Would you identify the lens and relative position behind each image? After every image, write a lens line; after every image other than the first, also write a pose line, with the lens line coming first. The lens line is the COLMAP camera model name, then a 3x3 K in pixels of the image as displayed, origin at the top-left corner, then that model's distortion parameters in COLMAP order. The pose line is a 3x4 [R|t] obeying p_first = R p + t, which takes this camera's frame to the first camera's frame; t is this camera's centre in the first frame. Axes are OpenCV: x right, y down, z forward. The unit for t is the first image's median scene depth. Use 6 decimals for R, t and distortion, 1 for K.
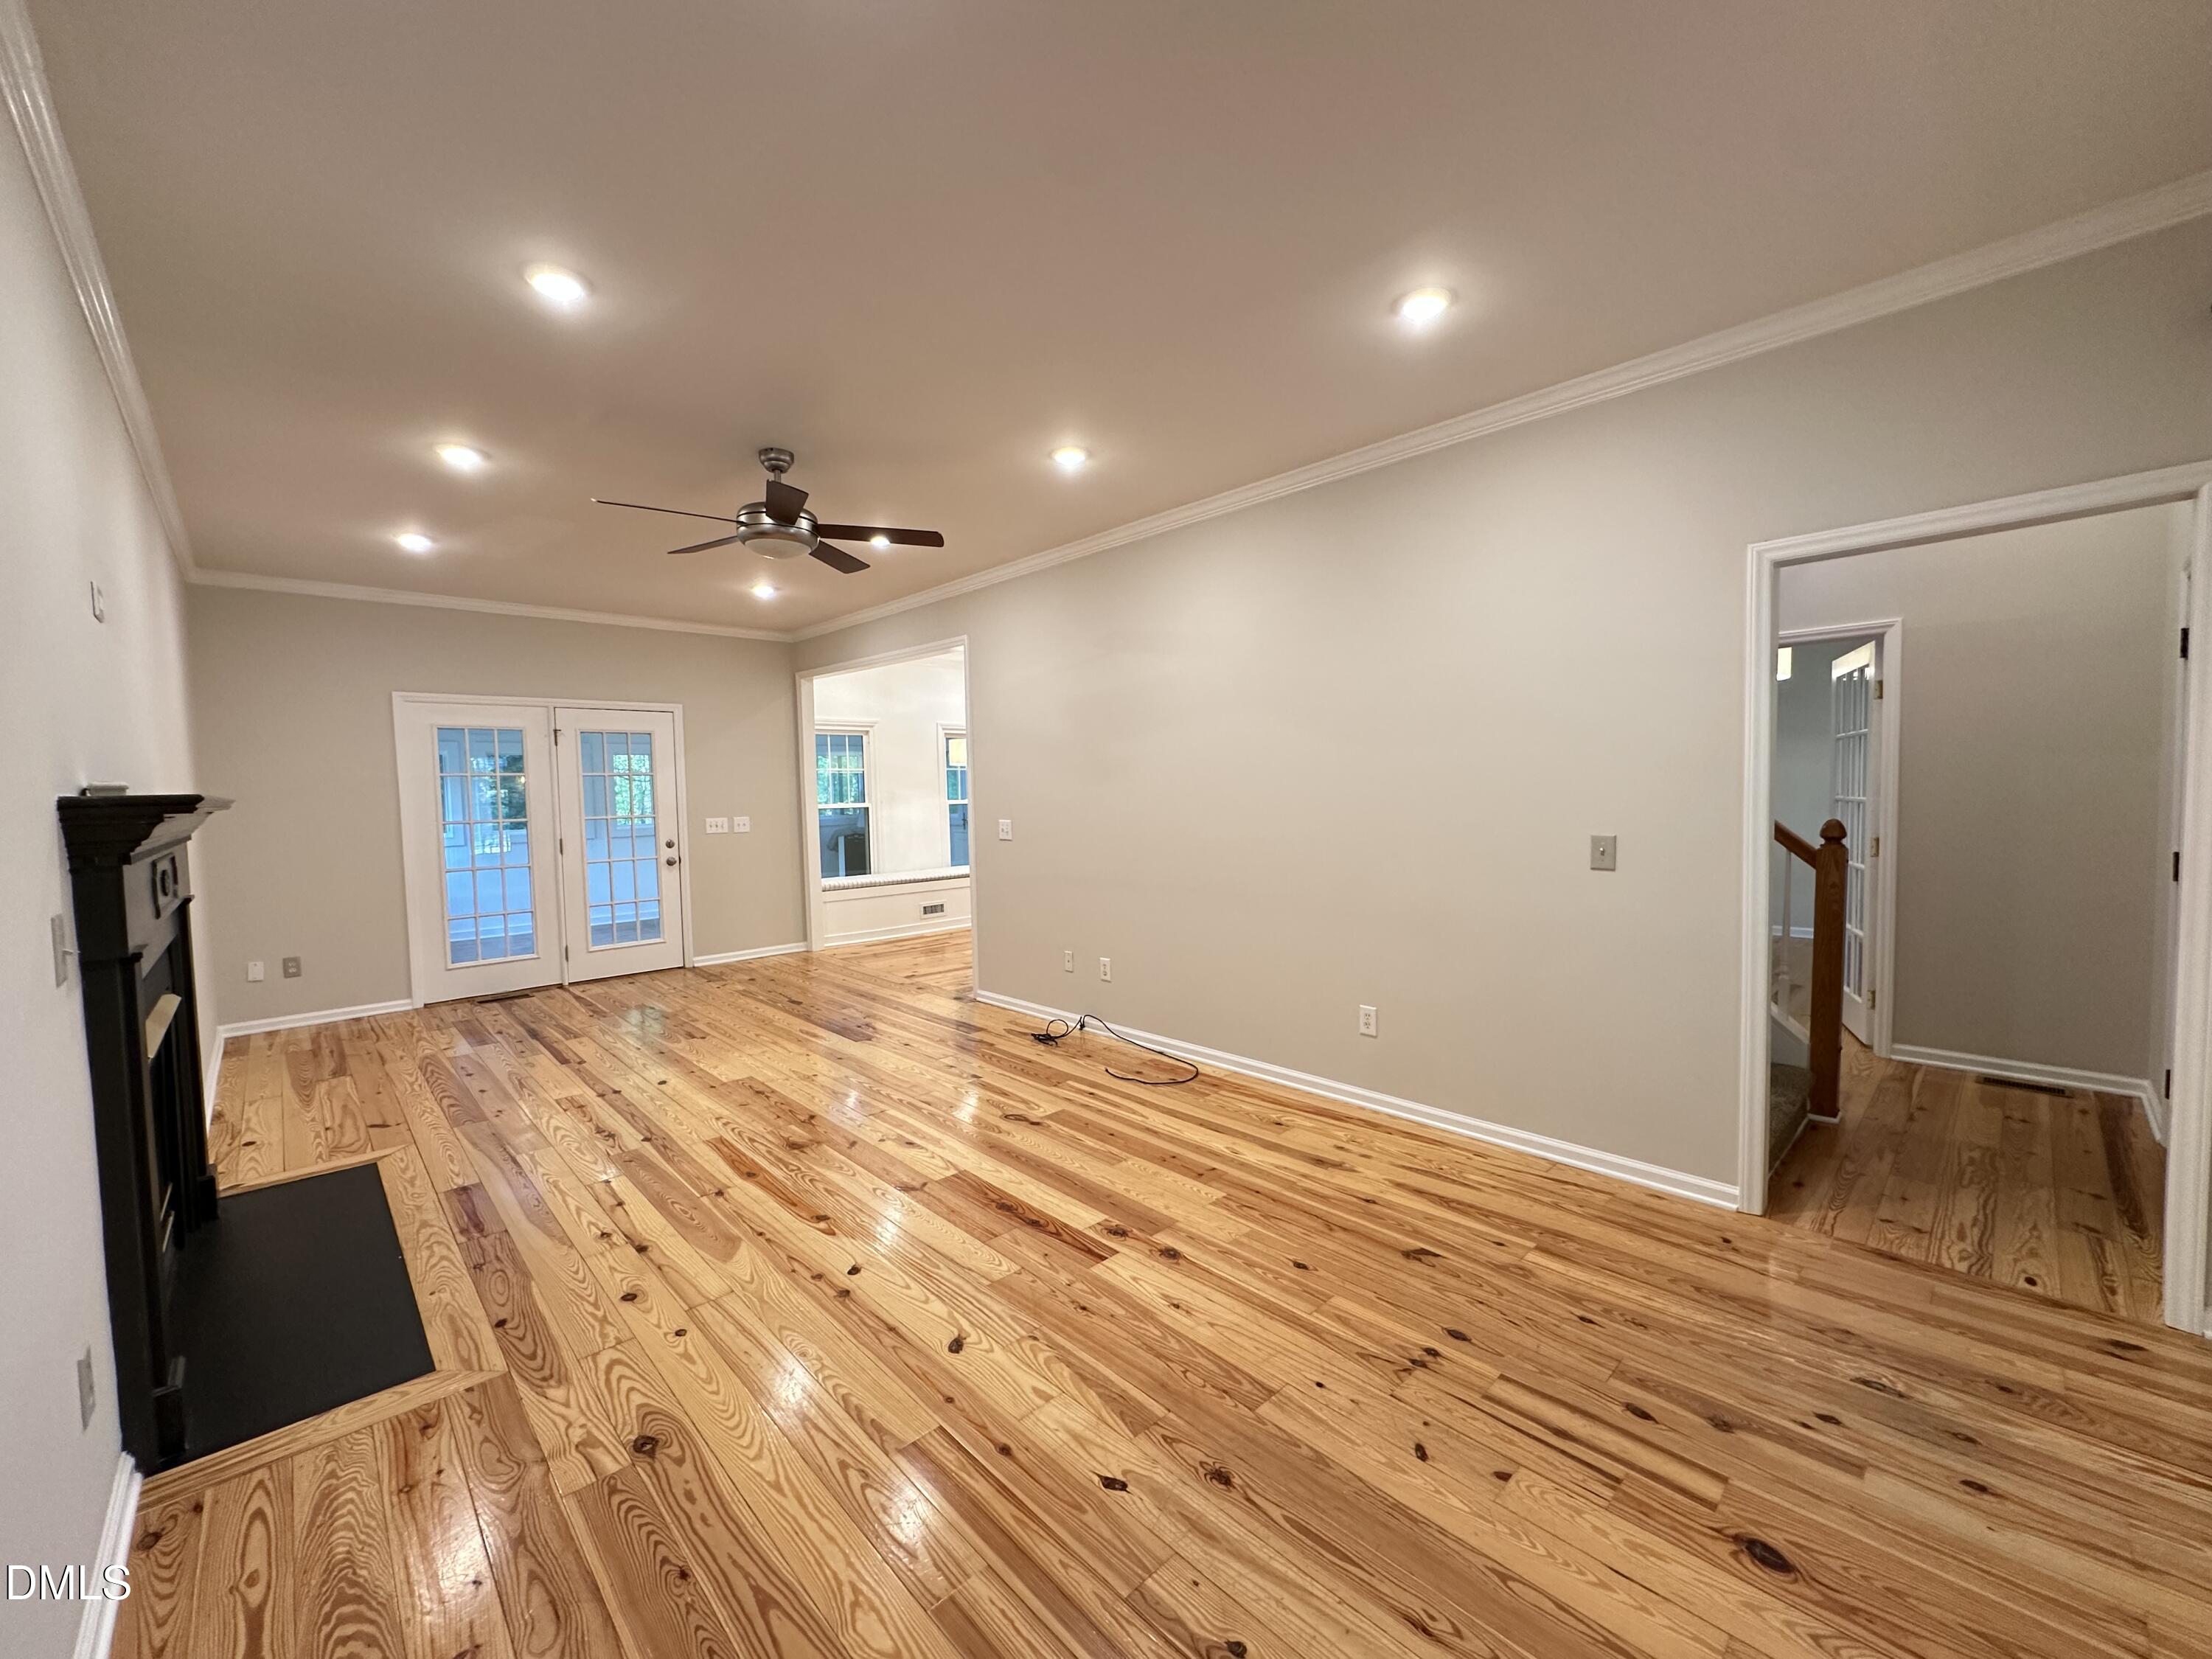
lens RADIAL K [[878.5, 0, 1108.3], [0, 878.5, 830.2], [0, 0, 1]] dist [-0.003149, -0.000604]
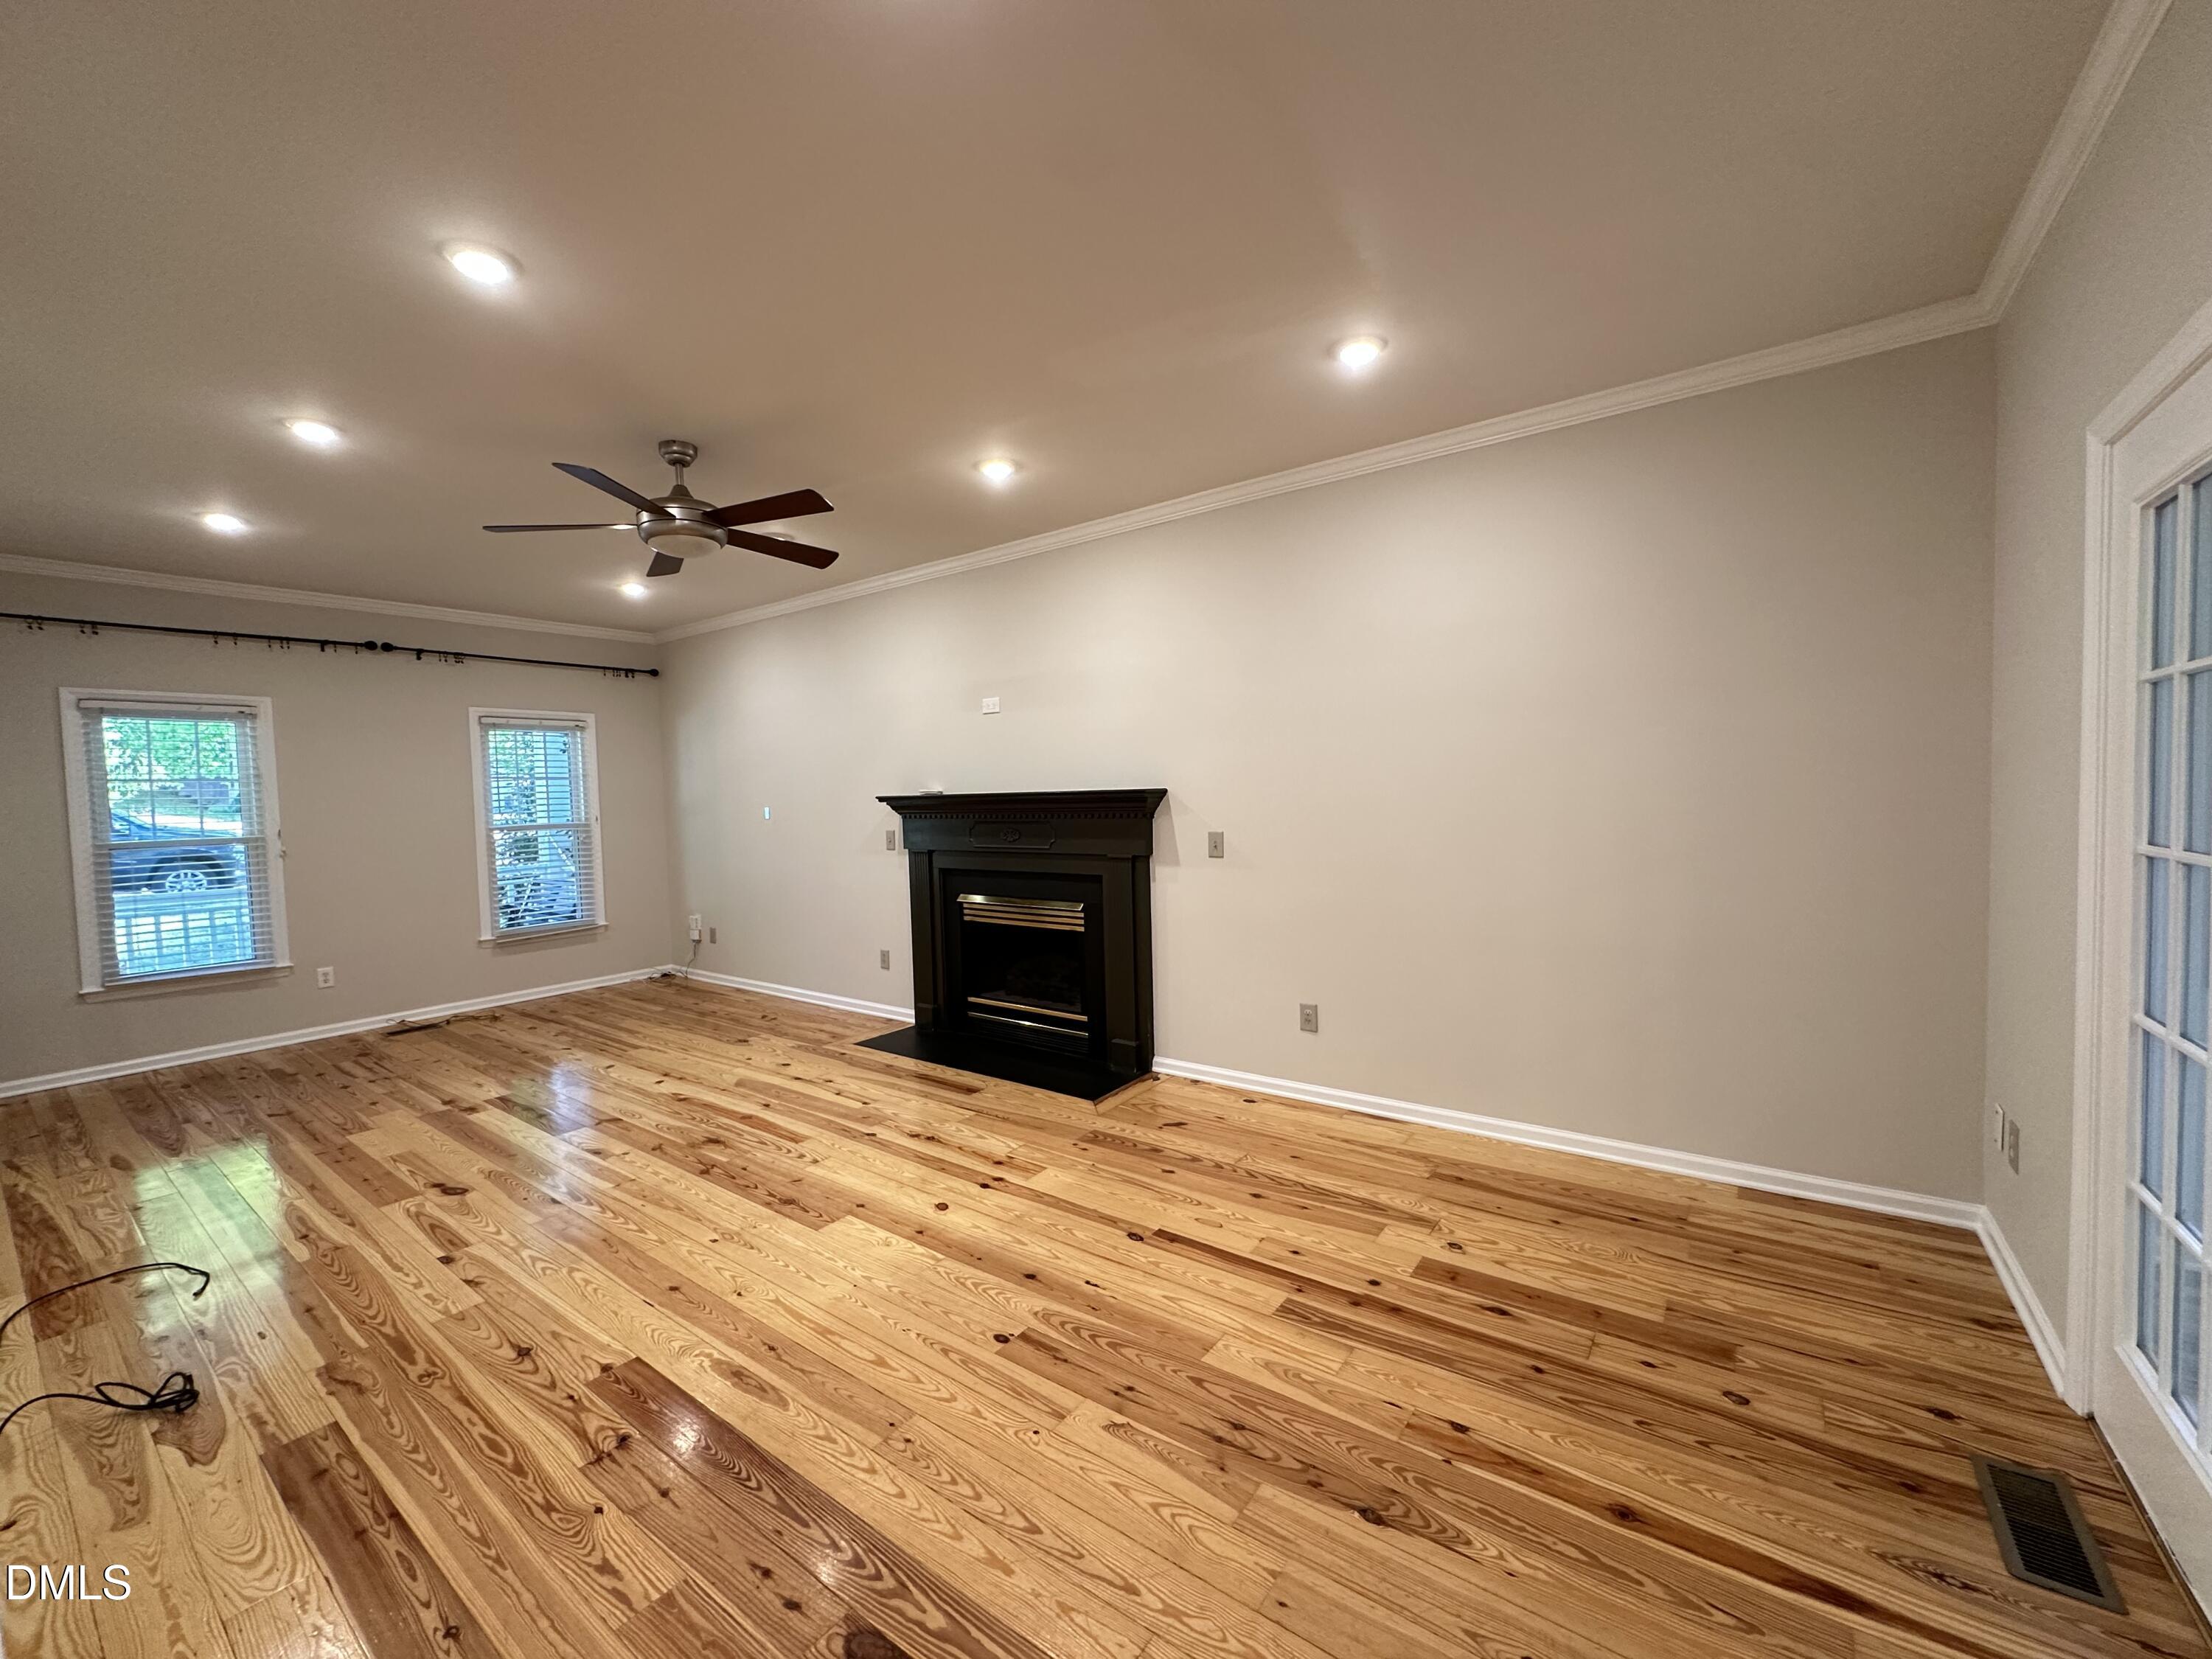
lens RADIAL K [[878.5, 0, 1099.8], [0, 878.5, 832.0], [0, 0, 1]] dist [-0.003149, -0.000604]
pose [[-0.984876, 0.053976, -0.164638, -0.637777], [0.038454, 0.994634, 0.096049, -0.087335], [0.168939, 0.088266, -0.981666, 2.015105]]
